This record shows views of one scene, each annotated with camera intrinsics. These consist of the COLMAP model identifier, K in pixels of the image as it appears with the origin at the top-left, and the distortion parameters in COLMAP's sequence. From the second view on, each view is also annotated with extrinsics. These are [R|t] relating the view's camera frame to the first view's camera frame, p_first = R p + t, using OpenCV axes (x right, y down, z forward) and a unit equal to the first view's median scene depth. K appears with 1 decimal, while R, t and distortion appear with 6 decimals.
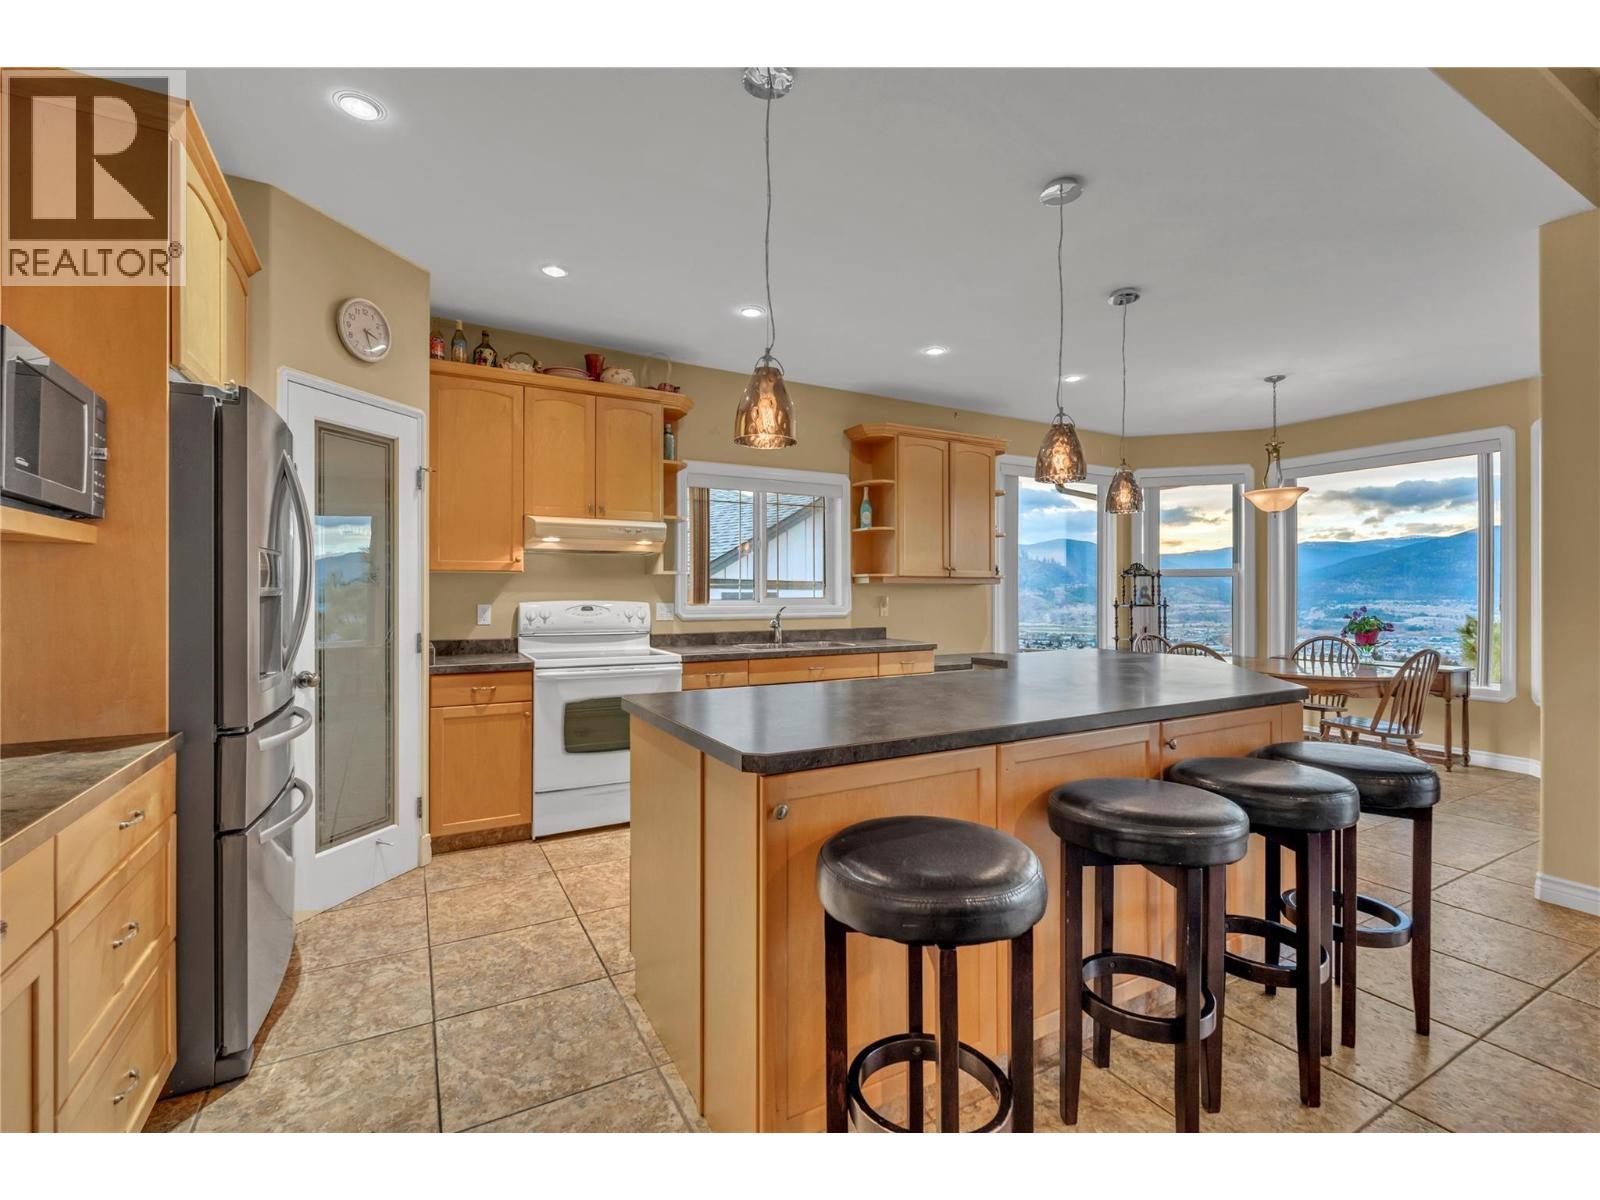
lens RADIAL K [[720.1, 0, 776.7], [0, 720.1, 594.1], [0, 0, 1]] dist [-0.001497, -0.000122]
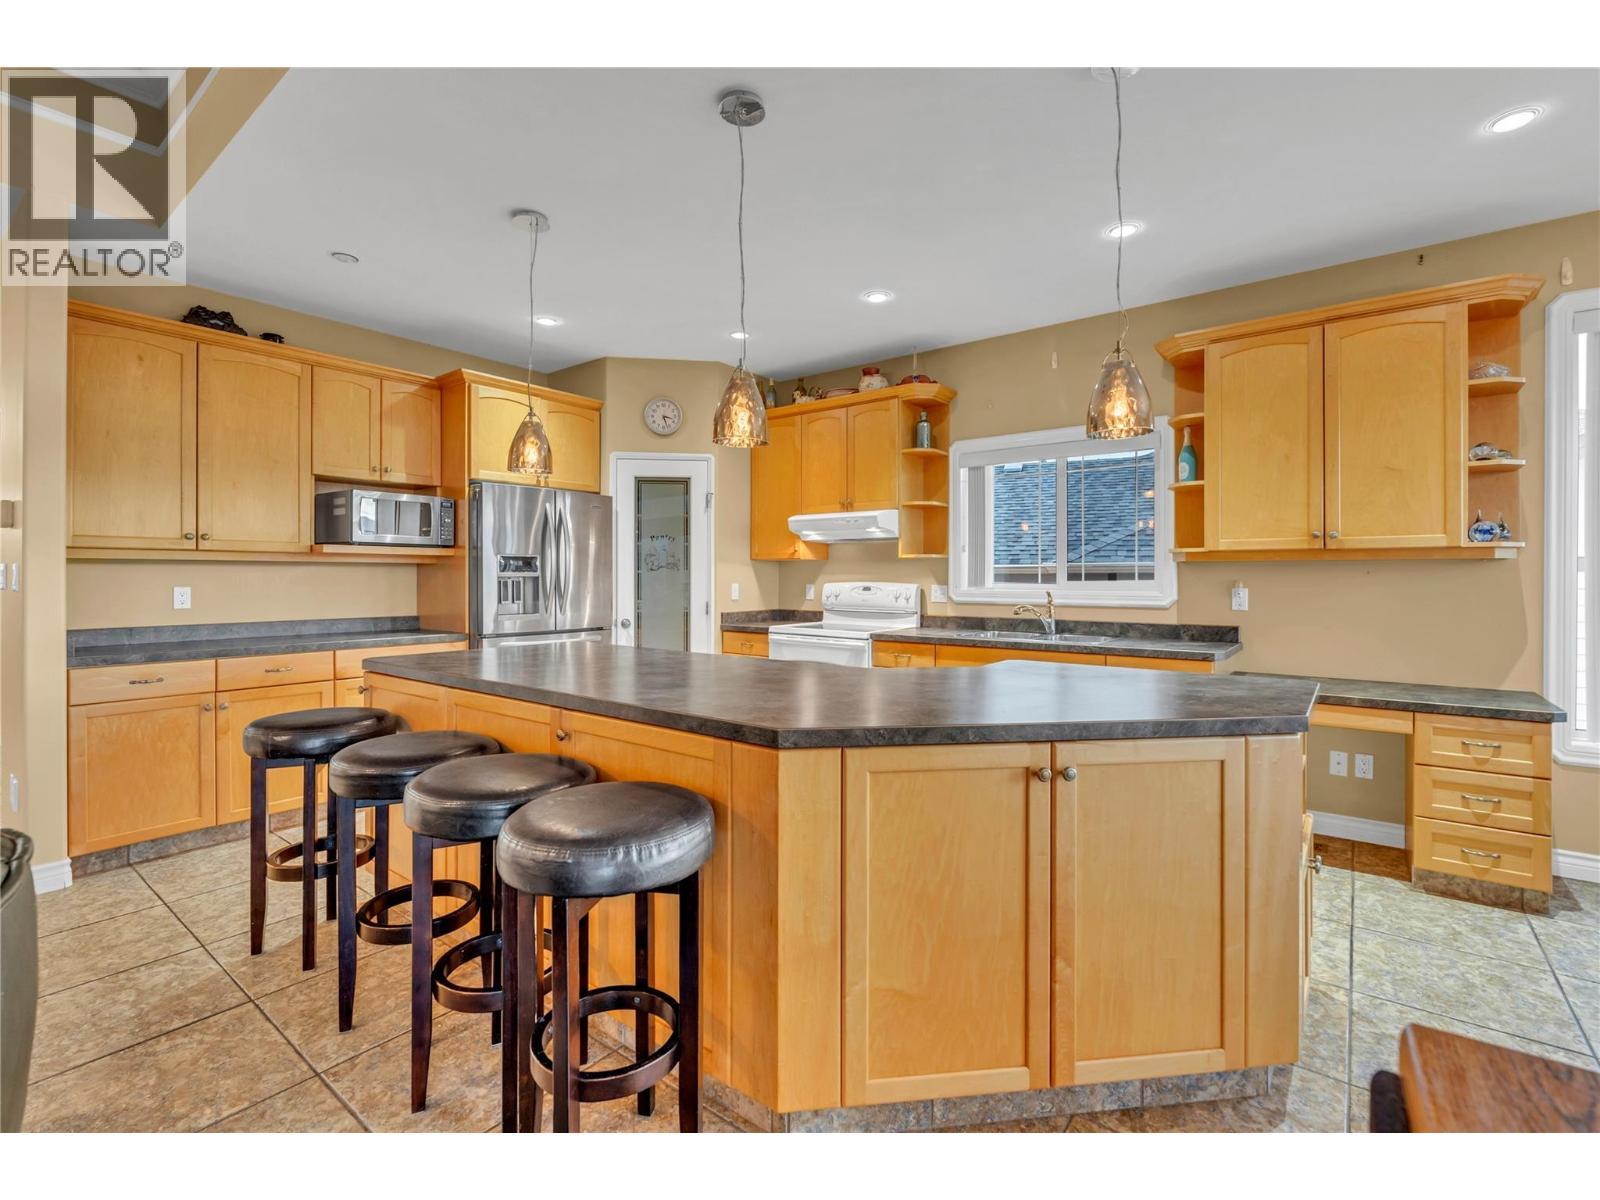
lens RADIAL K [[729.3, 0, 805.8], [0, 729.3, 570.8], [0, 0, 1]] dist [0.011020, 0.000291]
pose [[0.410584, -0.003553, -0.911816, 0.767206], [-0.000338, 0.999992, -0.004049, -0.004086], [0.911823, 0.001971, 0.410580, 0.432935]]
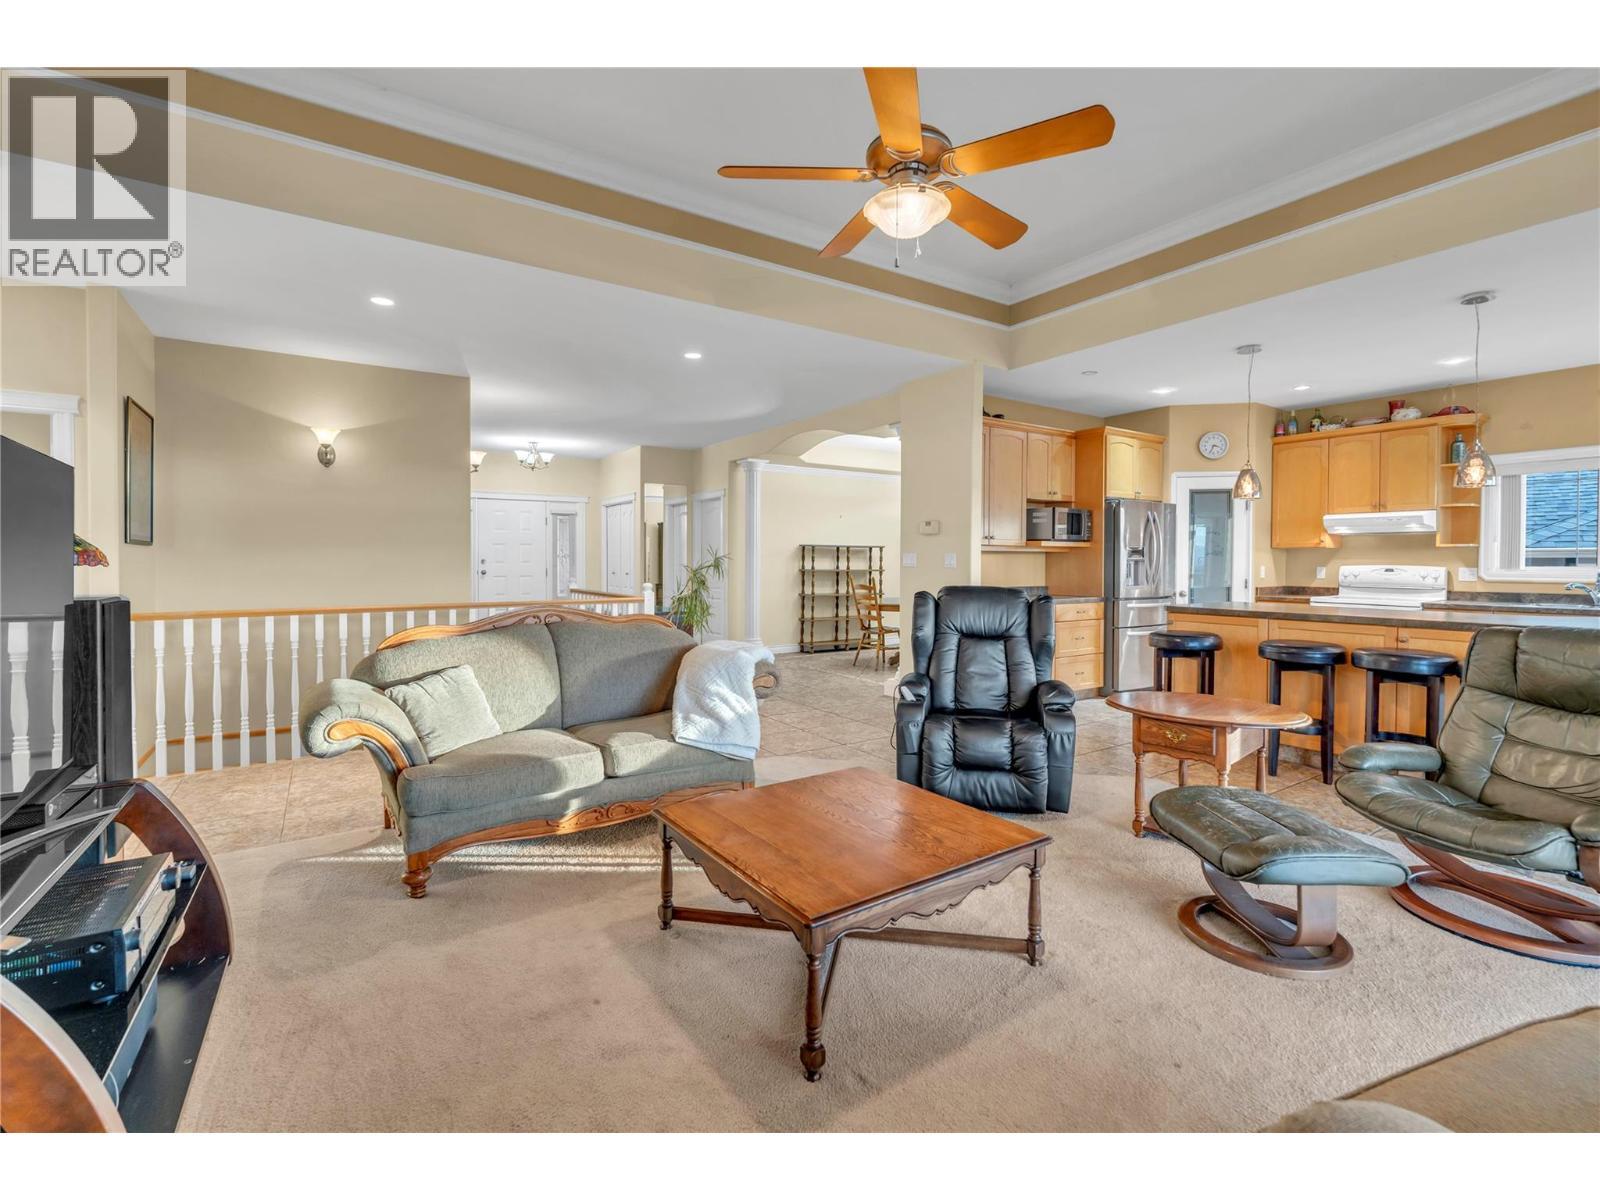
lens RADIAL K [[729.3, 0, 805.8], [0, 729.3, 570.8], [0, 0, 1]] dist [0.011020, 0.000291]
pose [[0.118016, 0.015417, -0.992892, 1.125736], [-0.000243, 0.999880, 0.015497, -0.002420], [0.993012, -0.001587, 0.118006, -0.396773]]
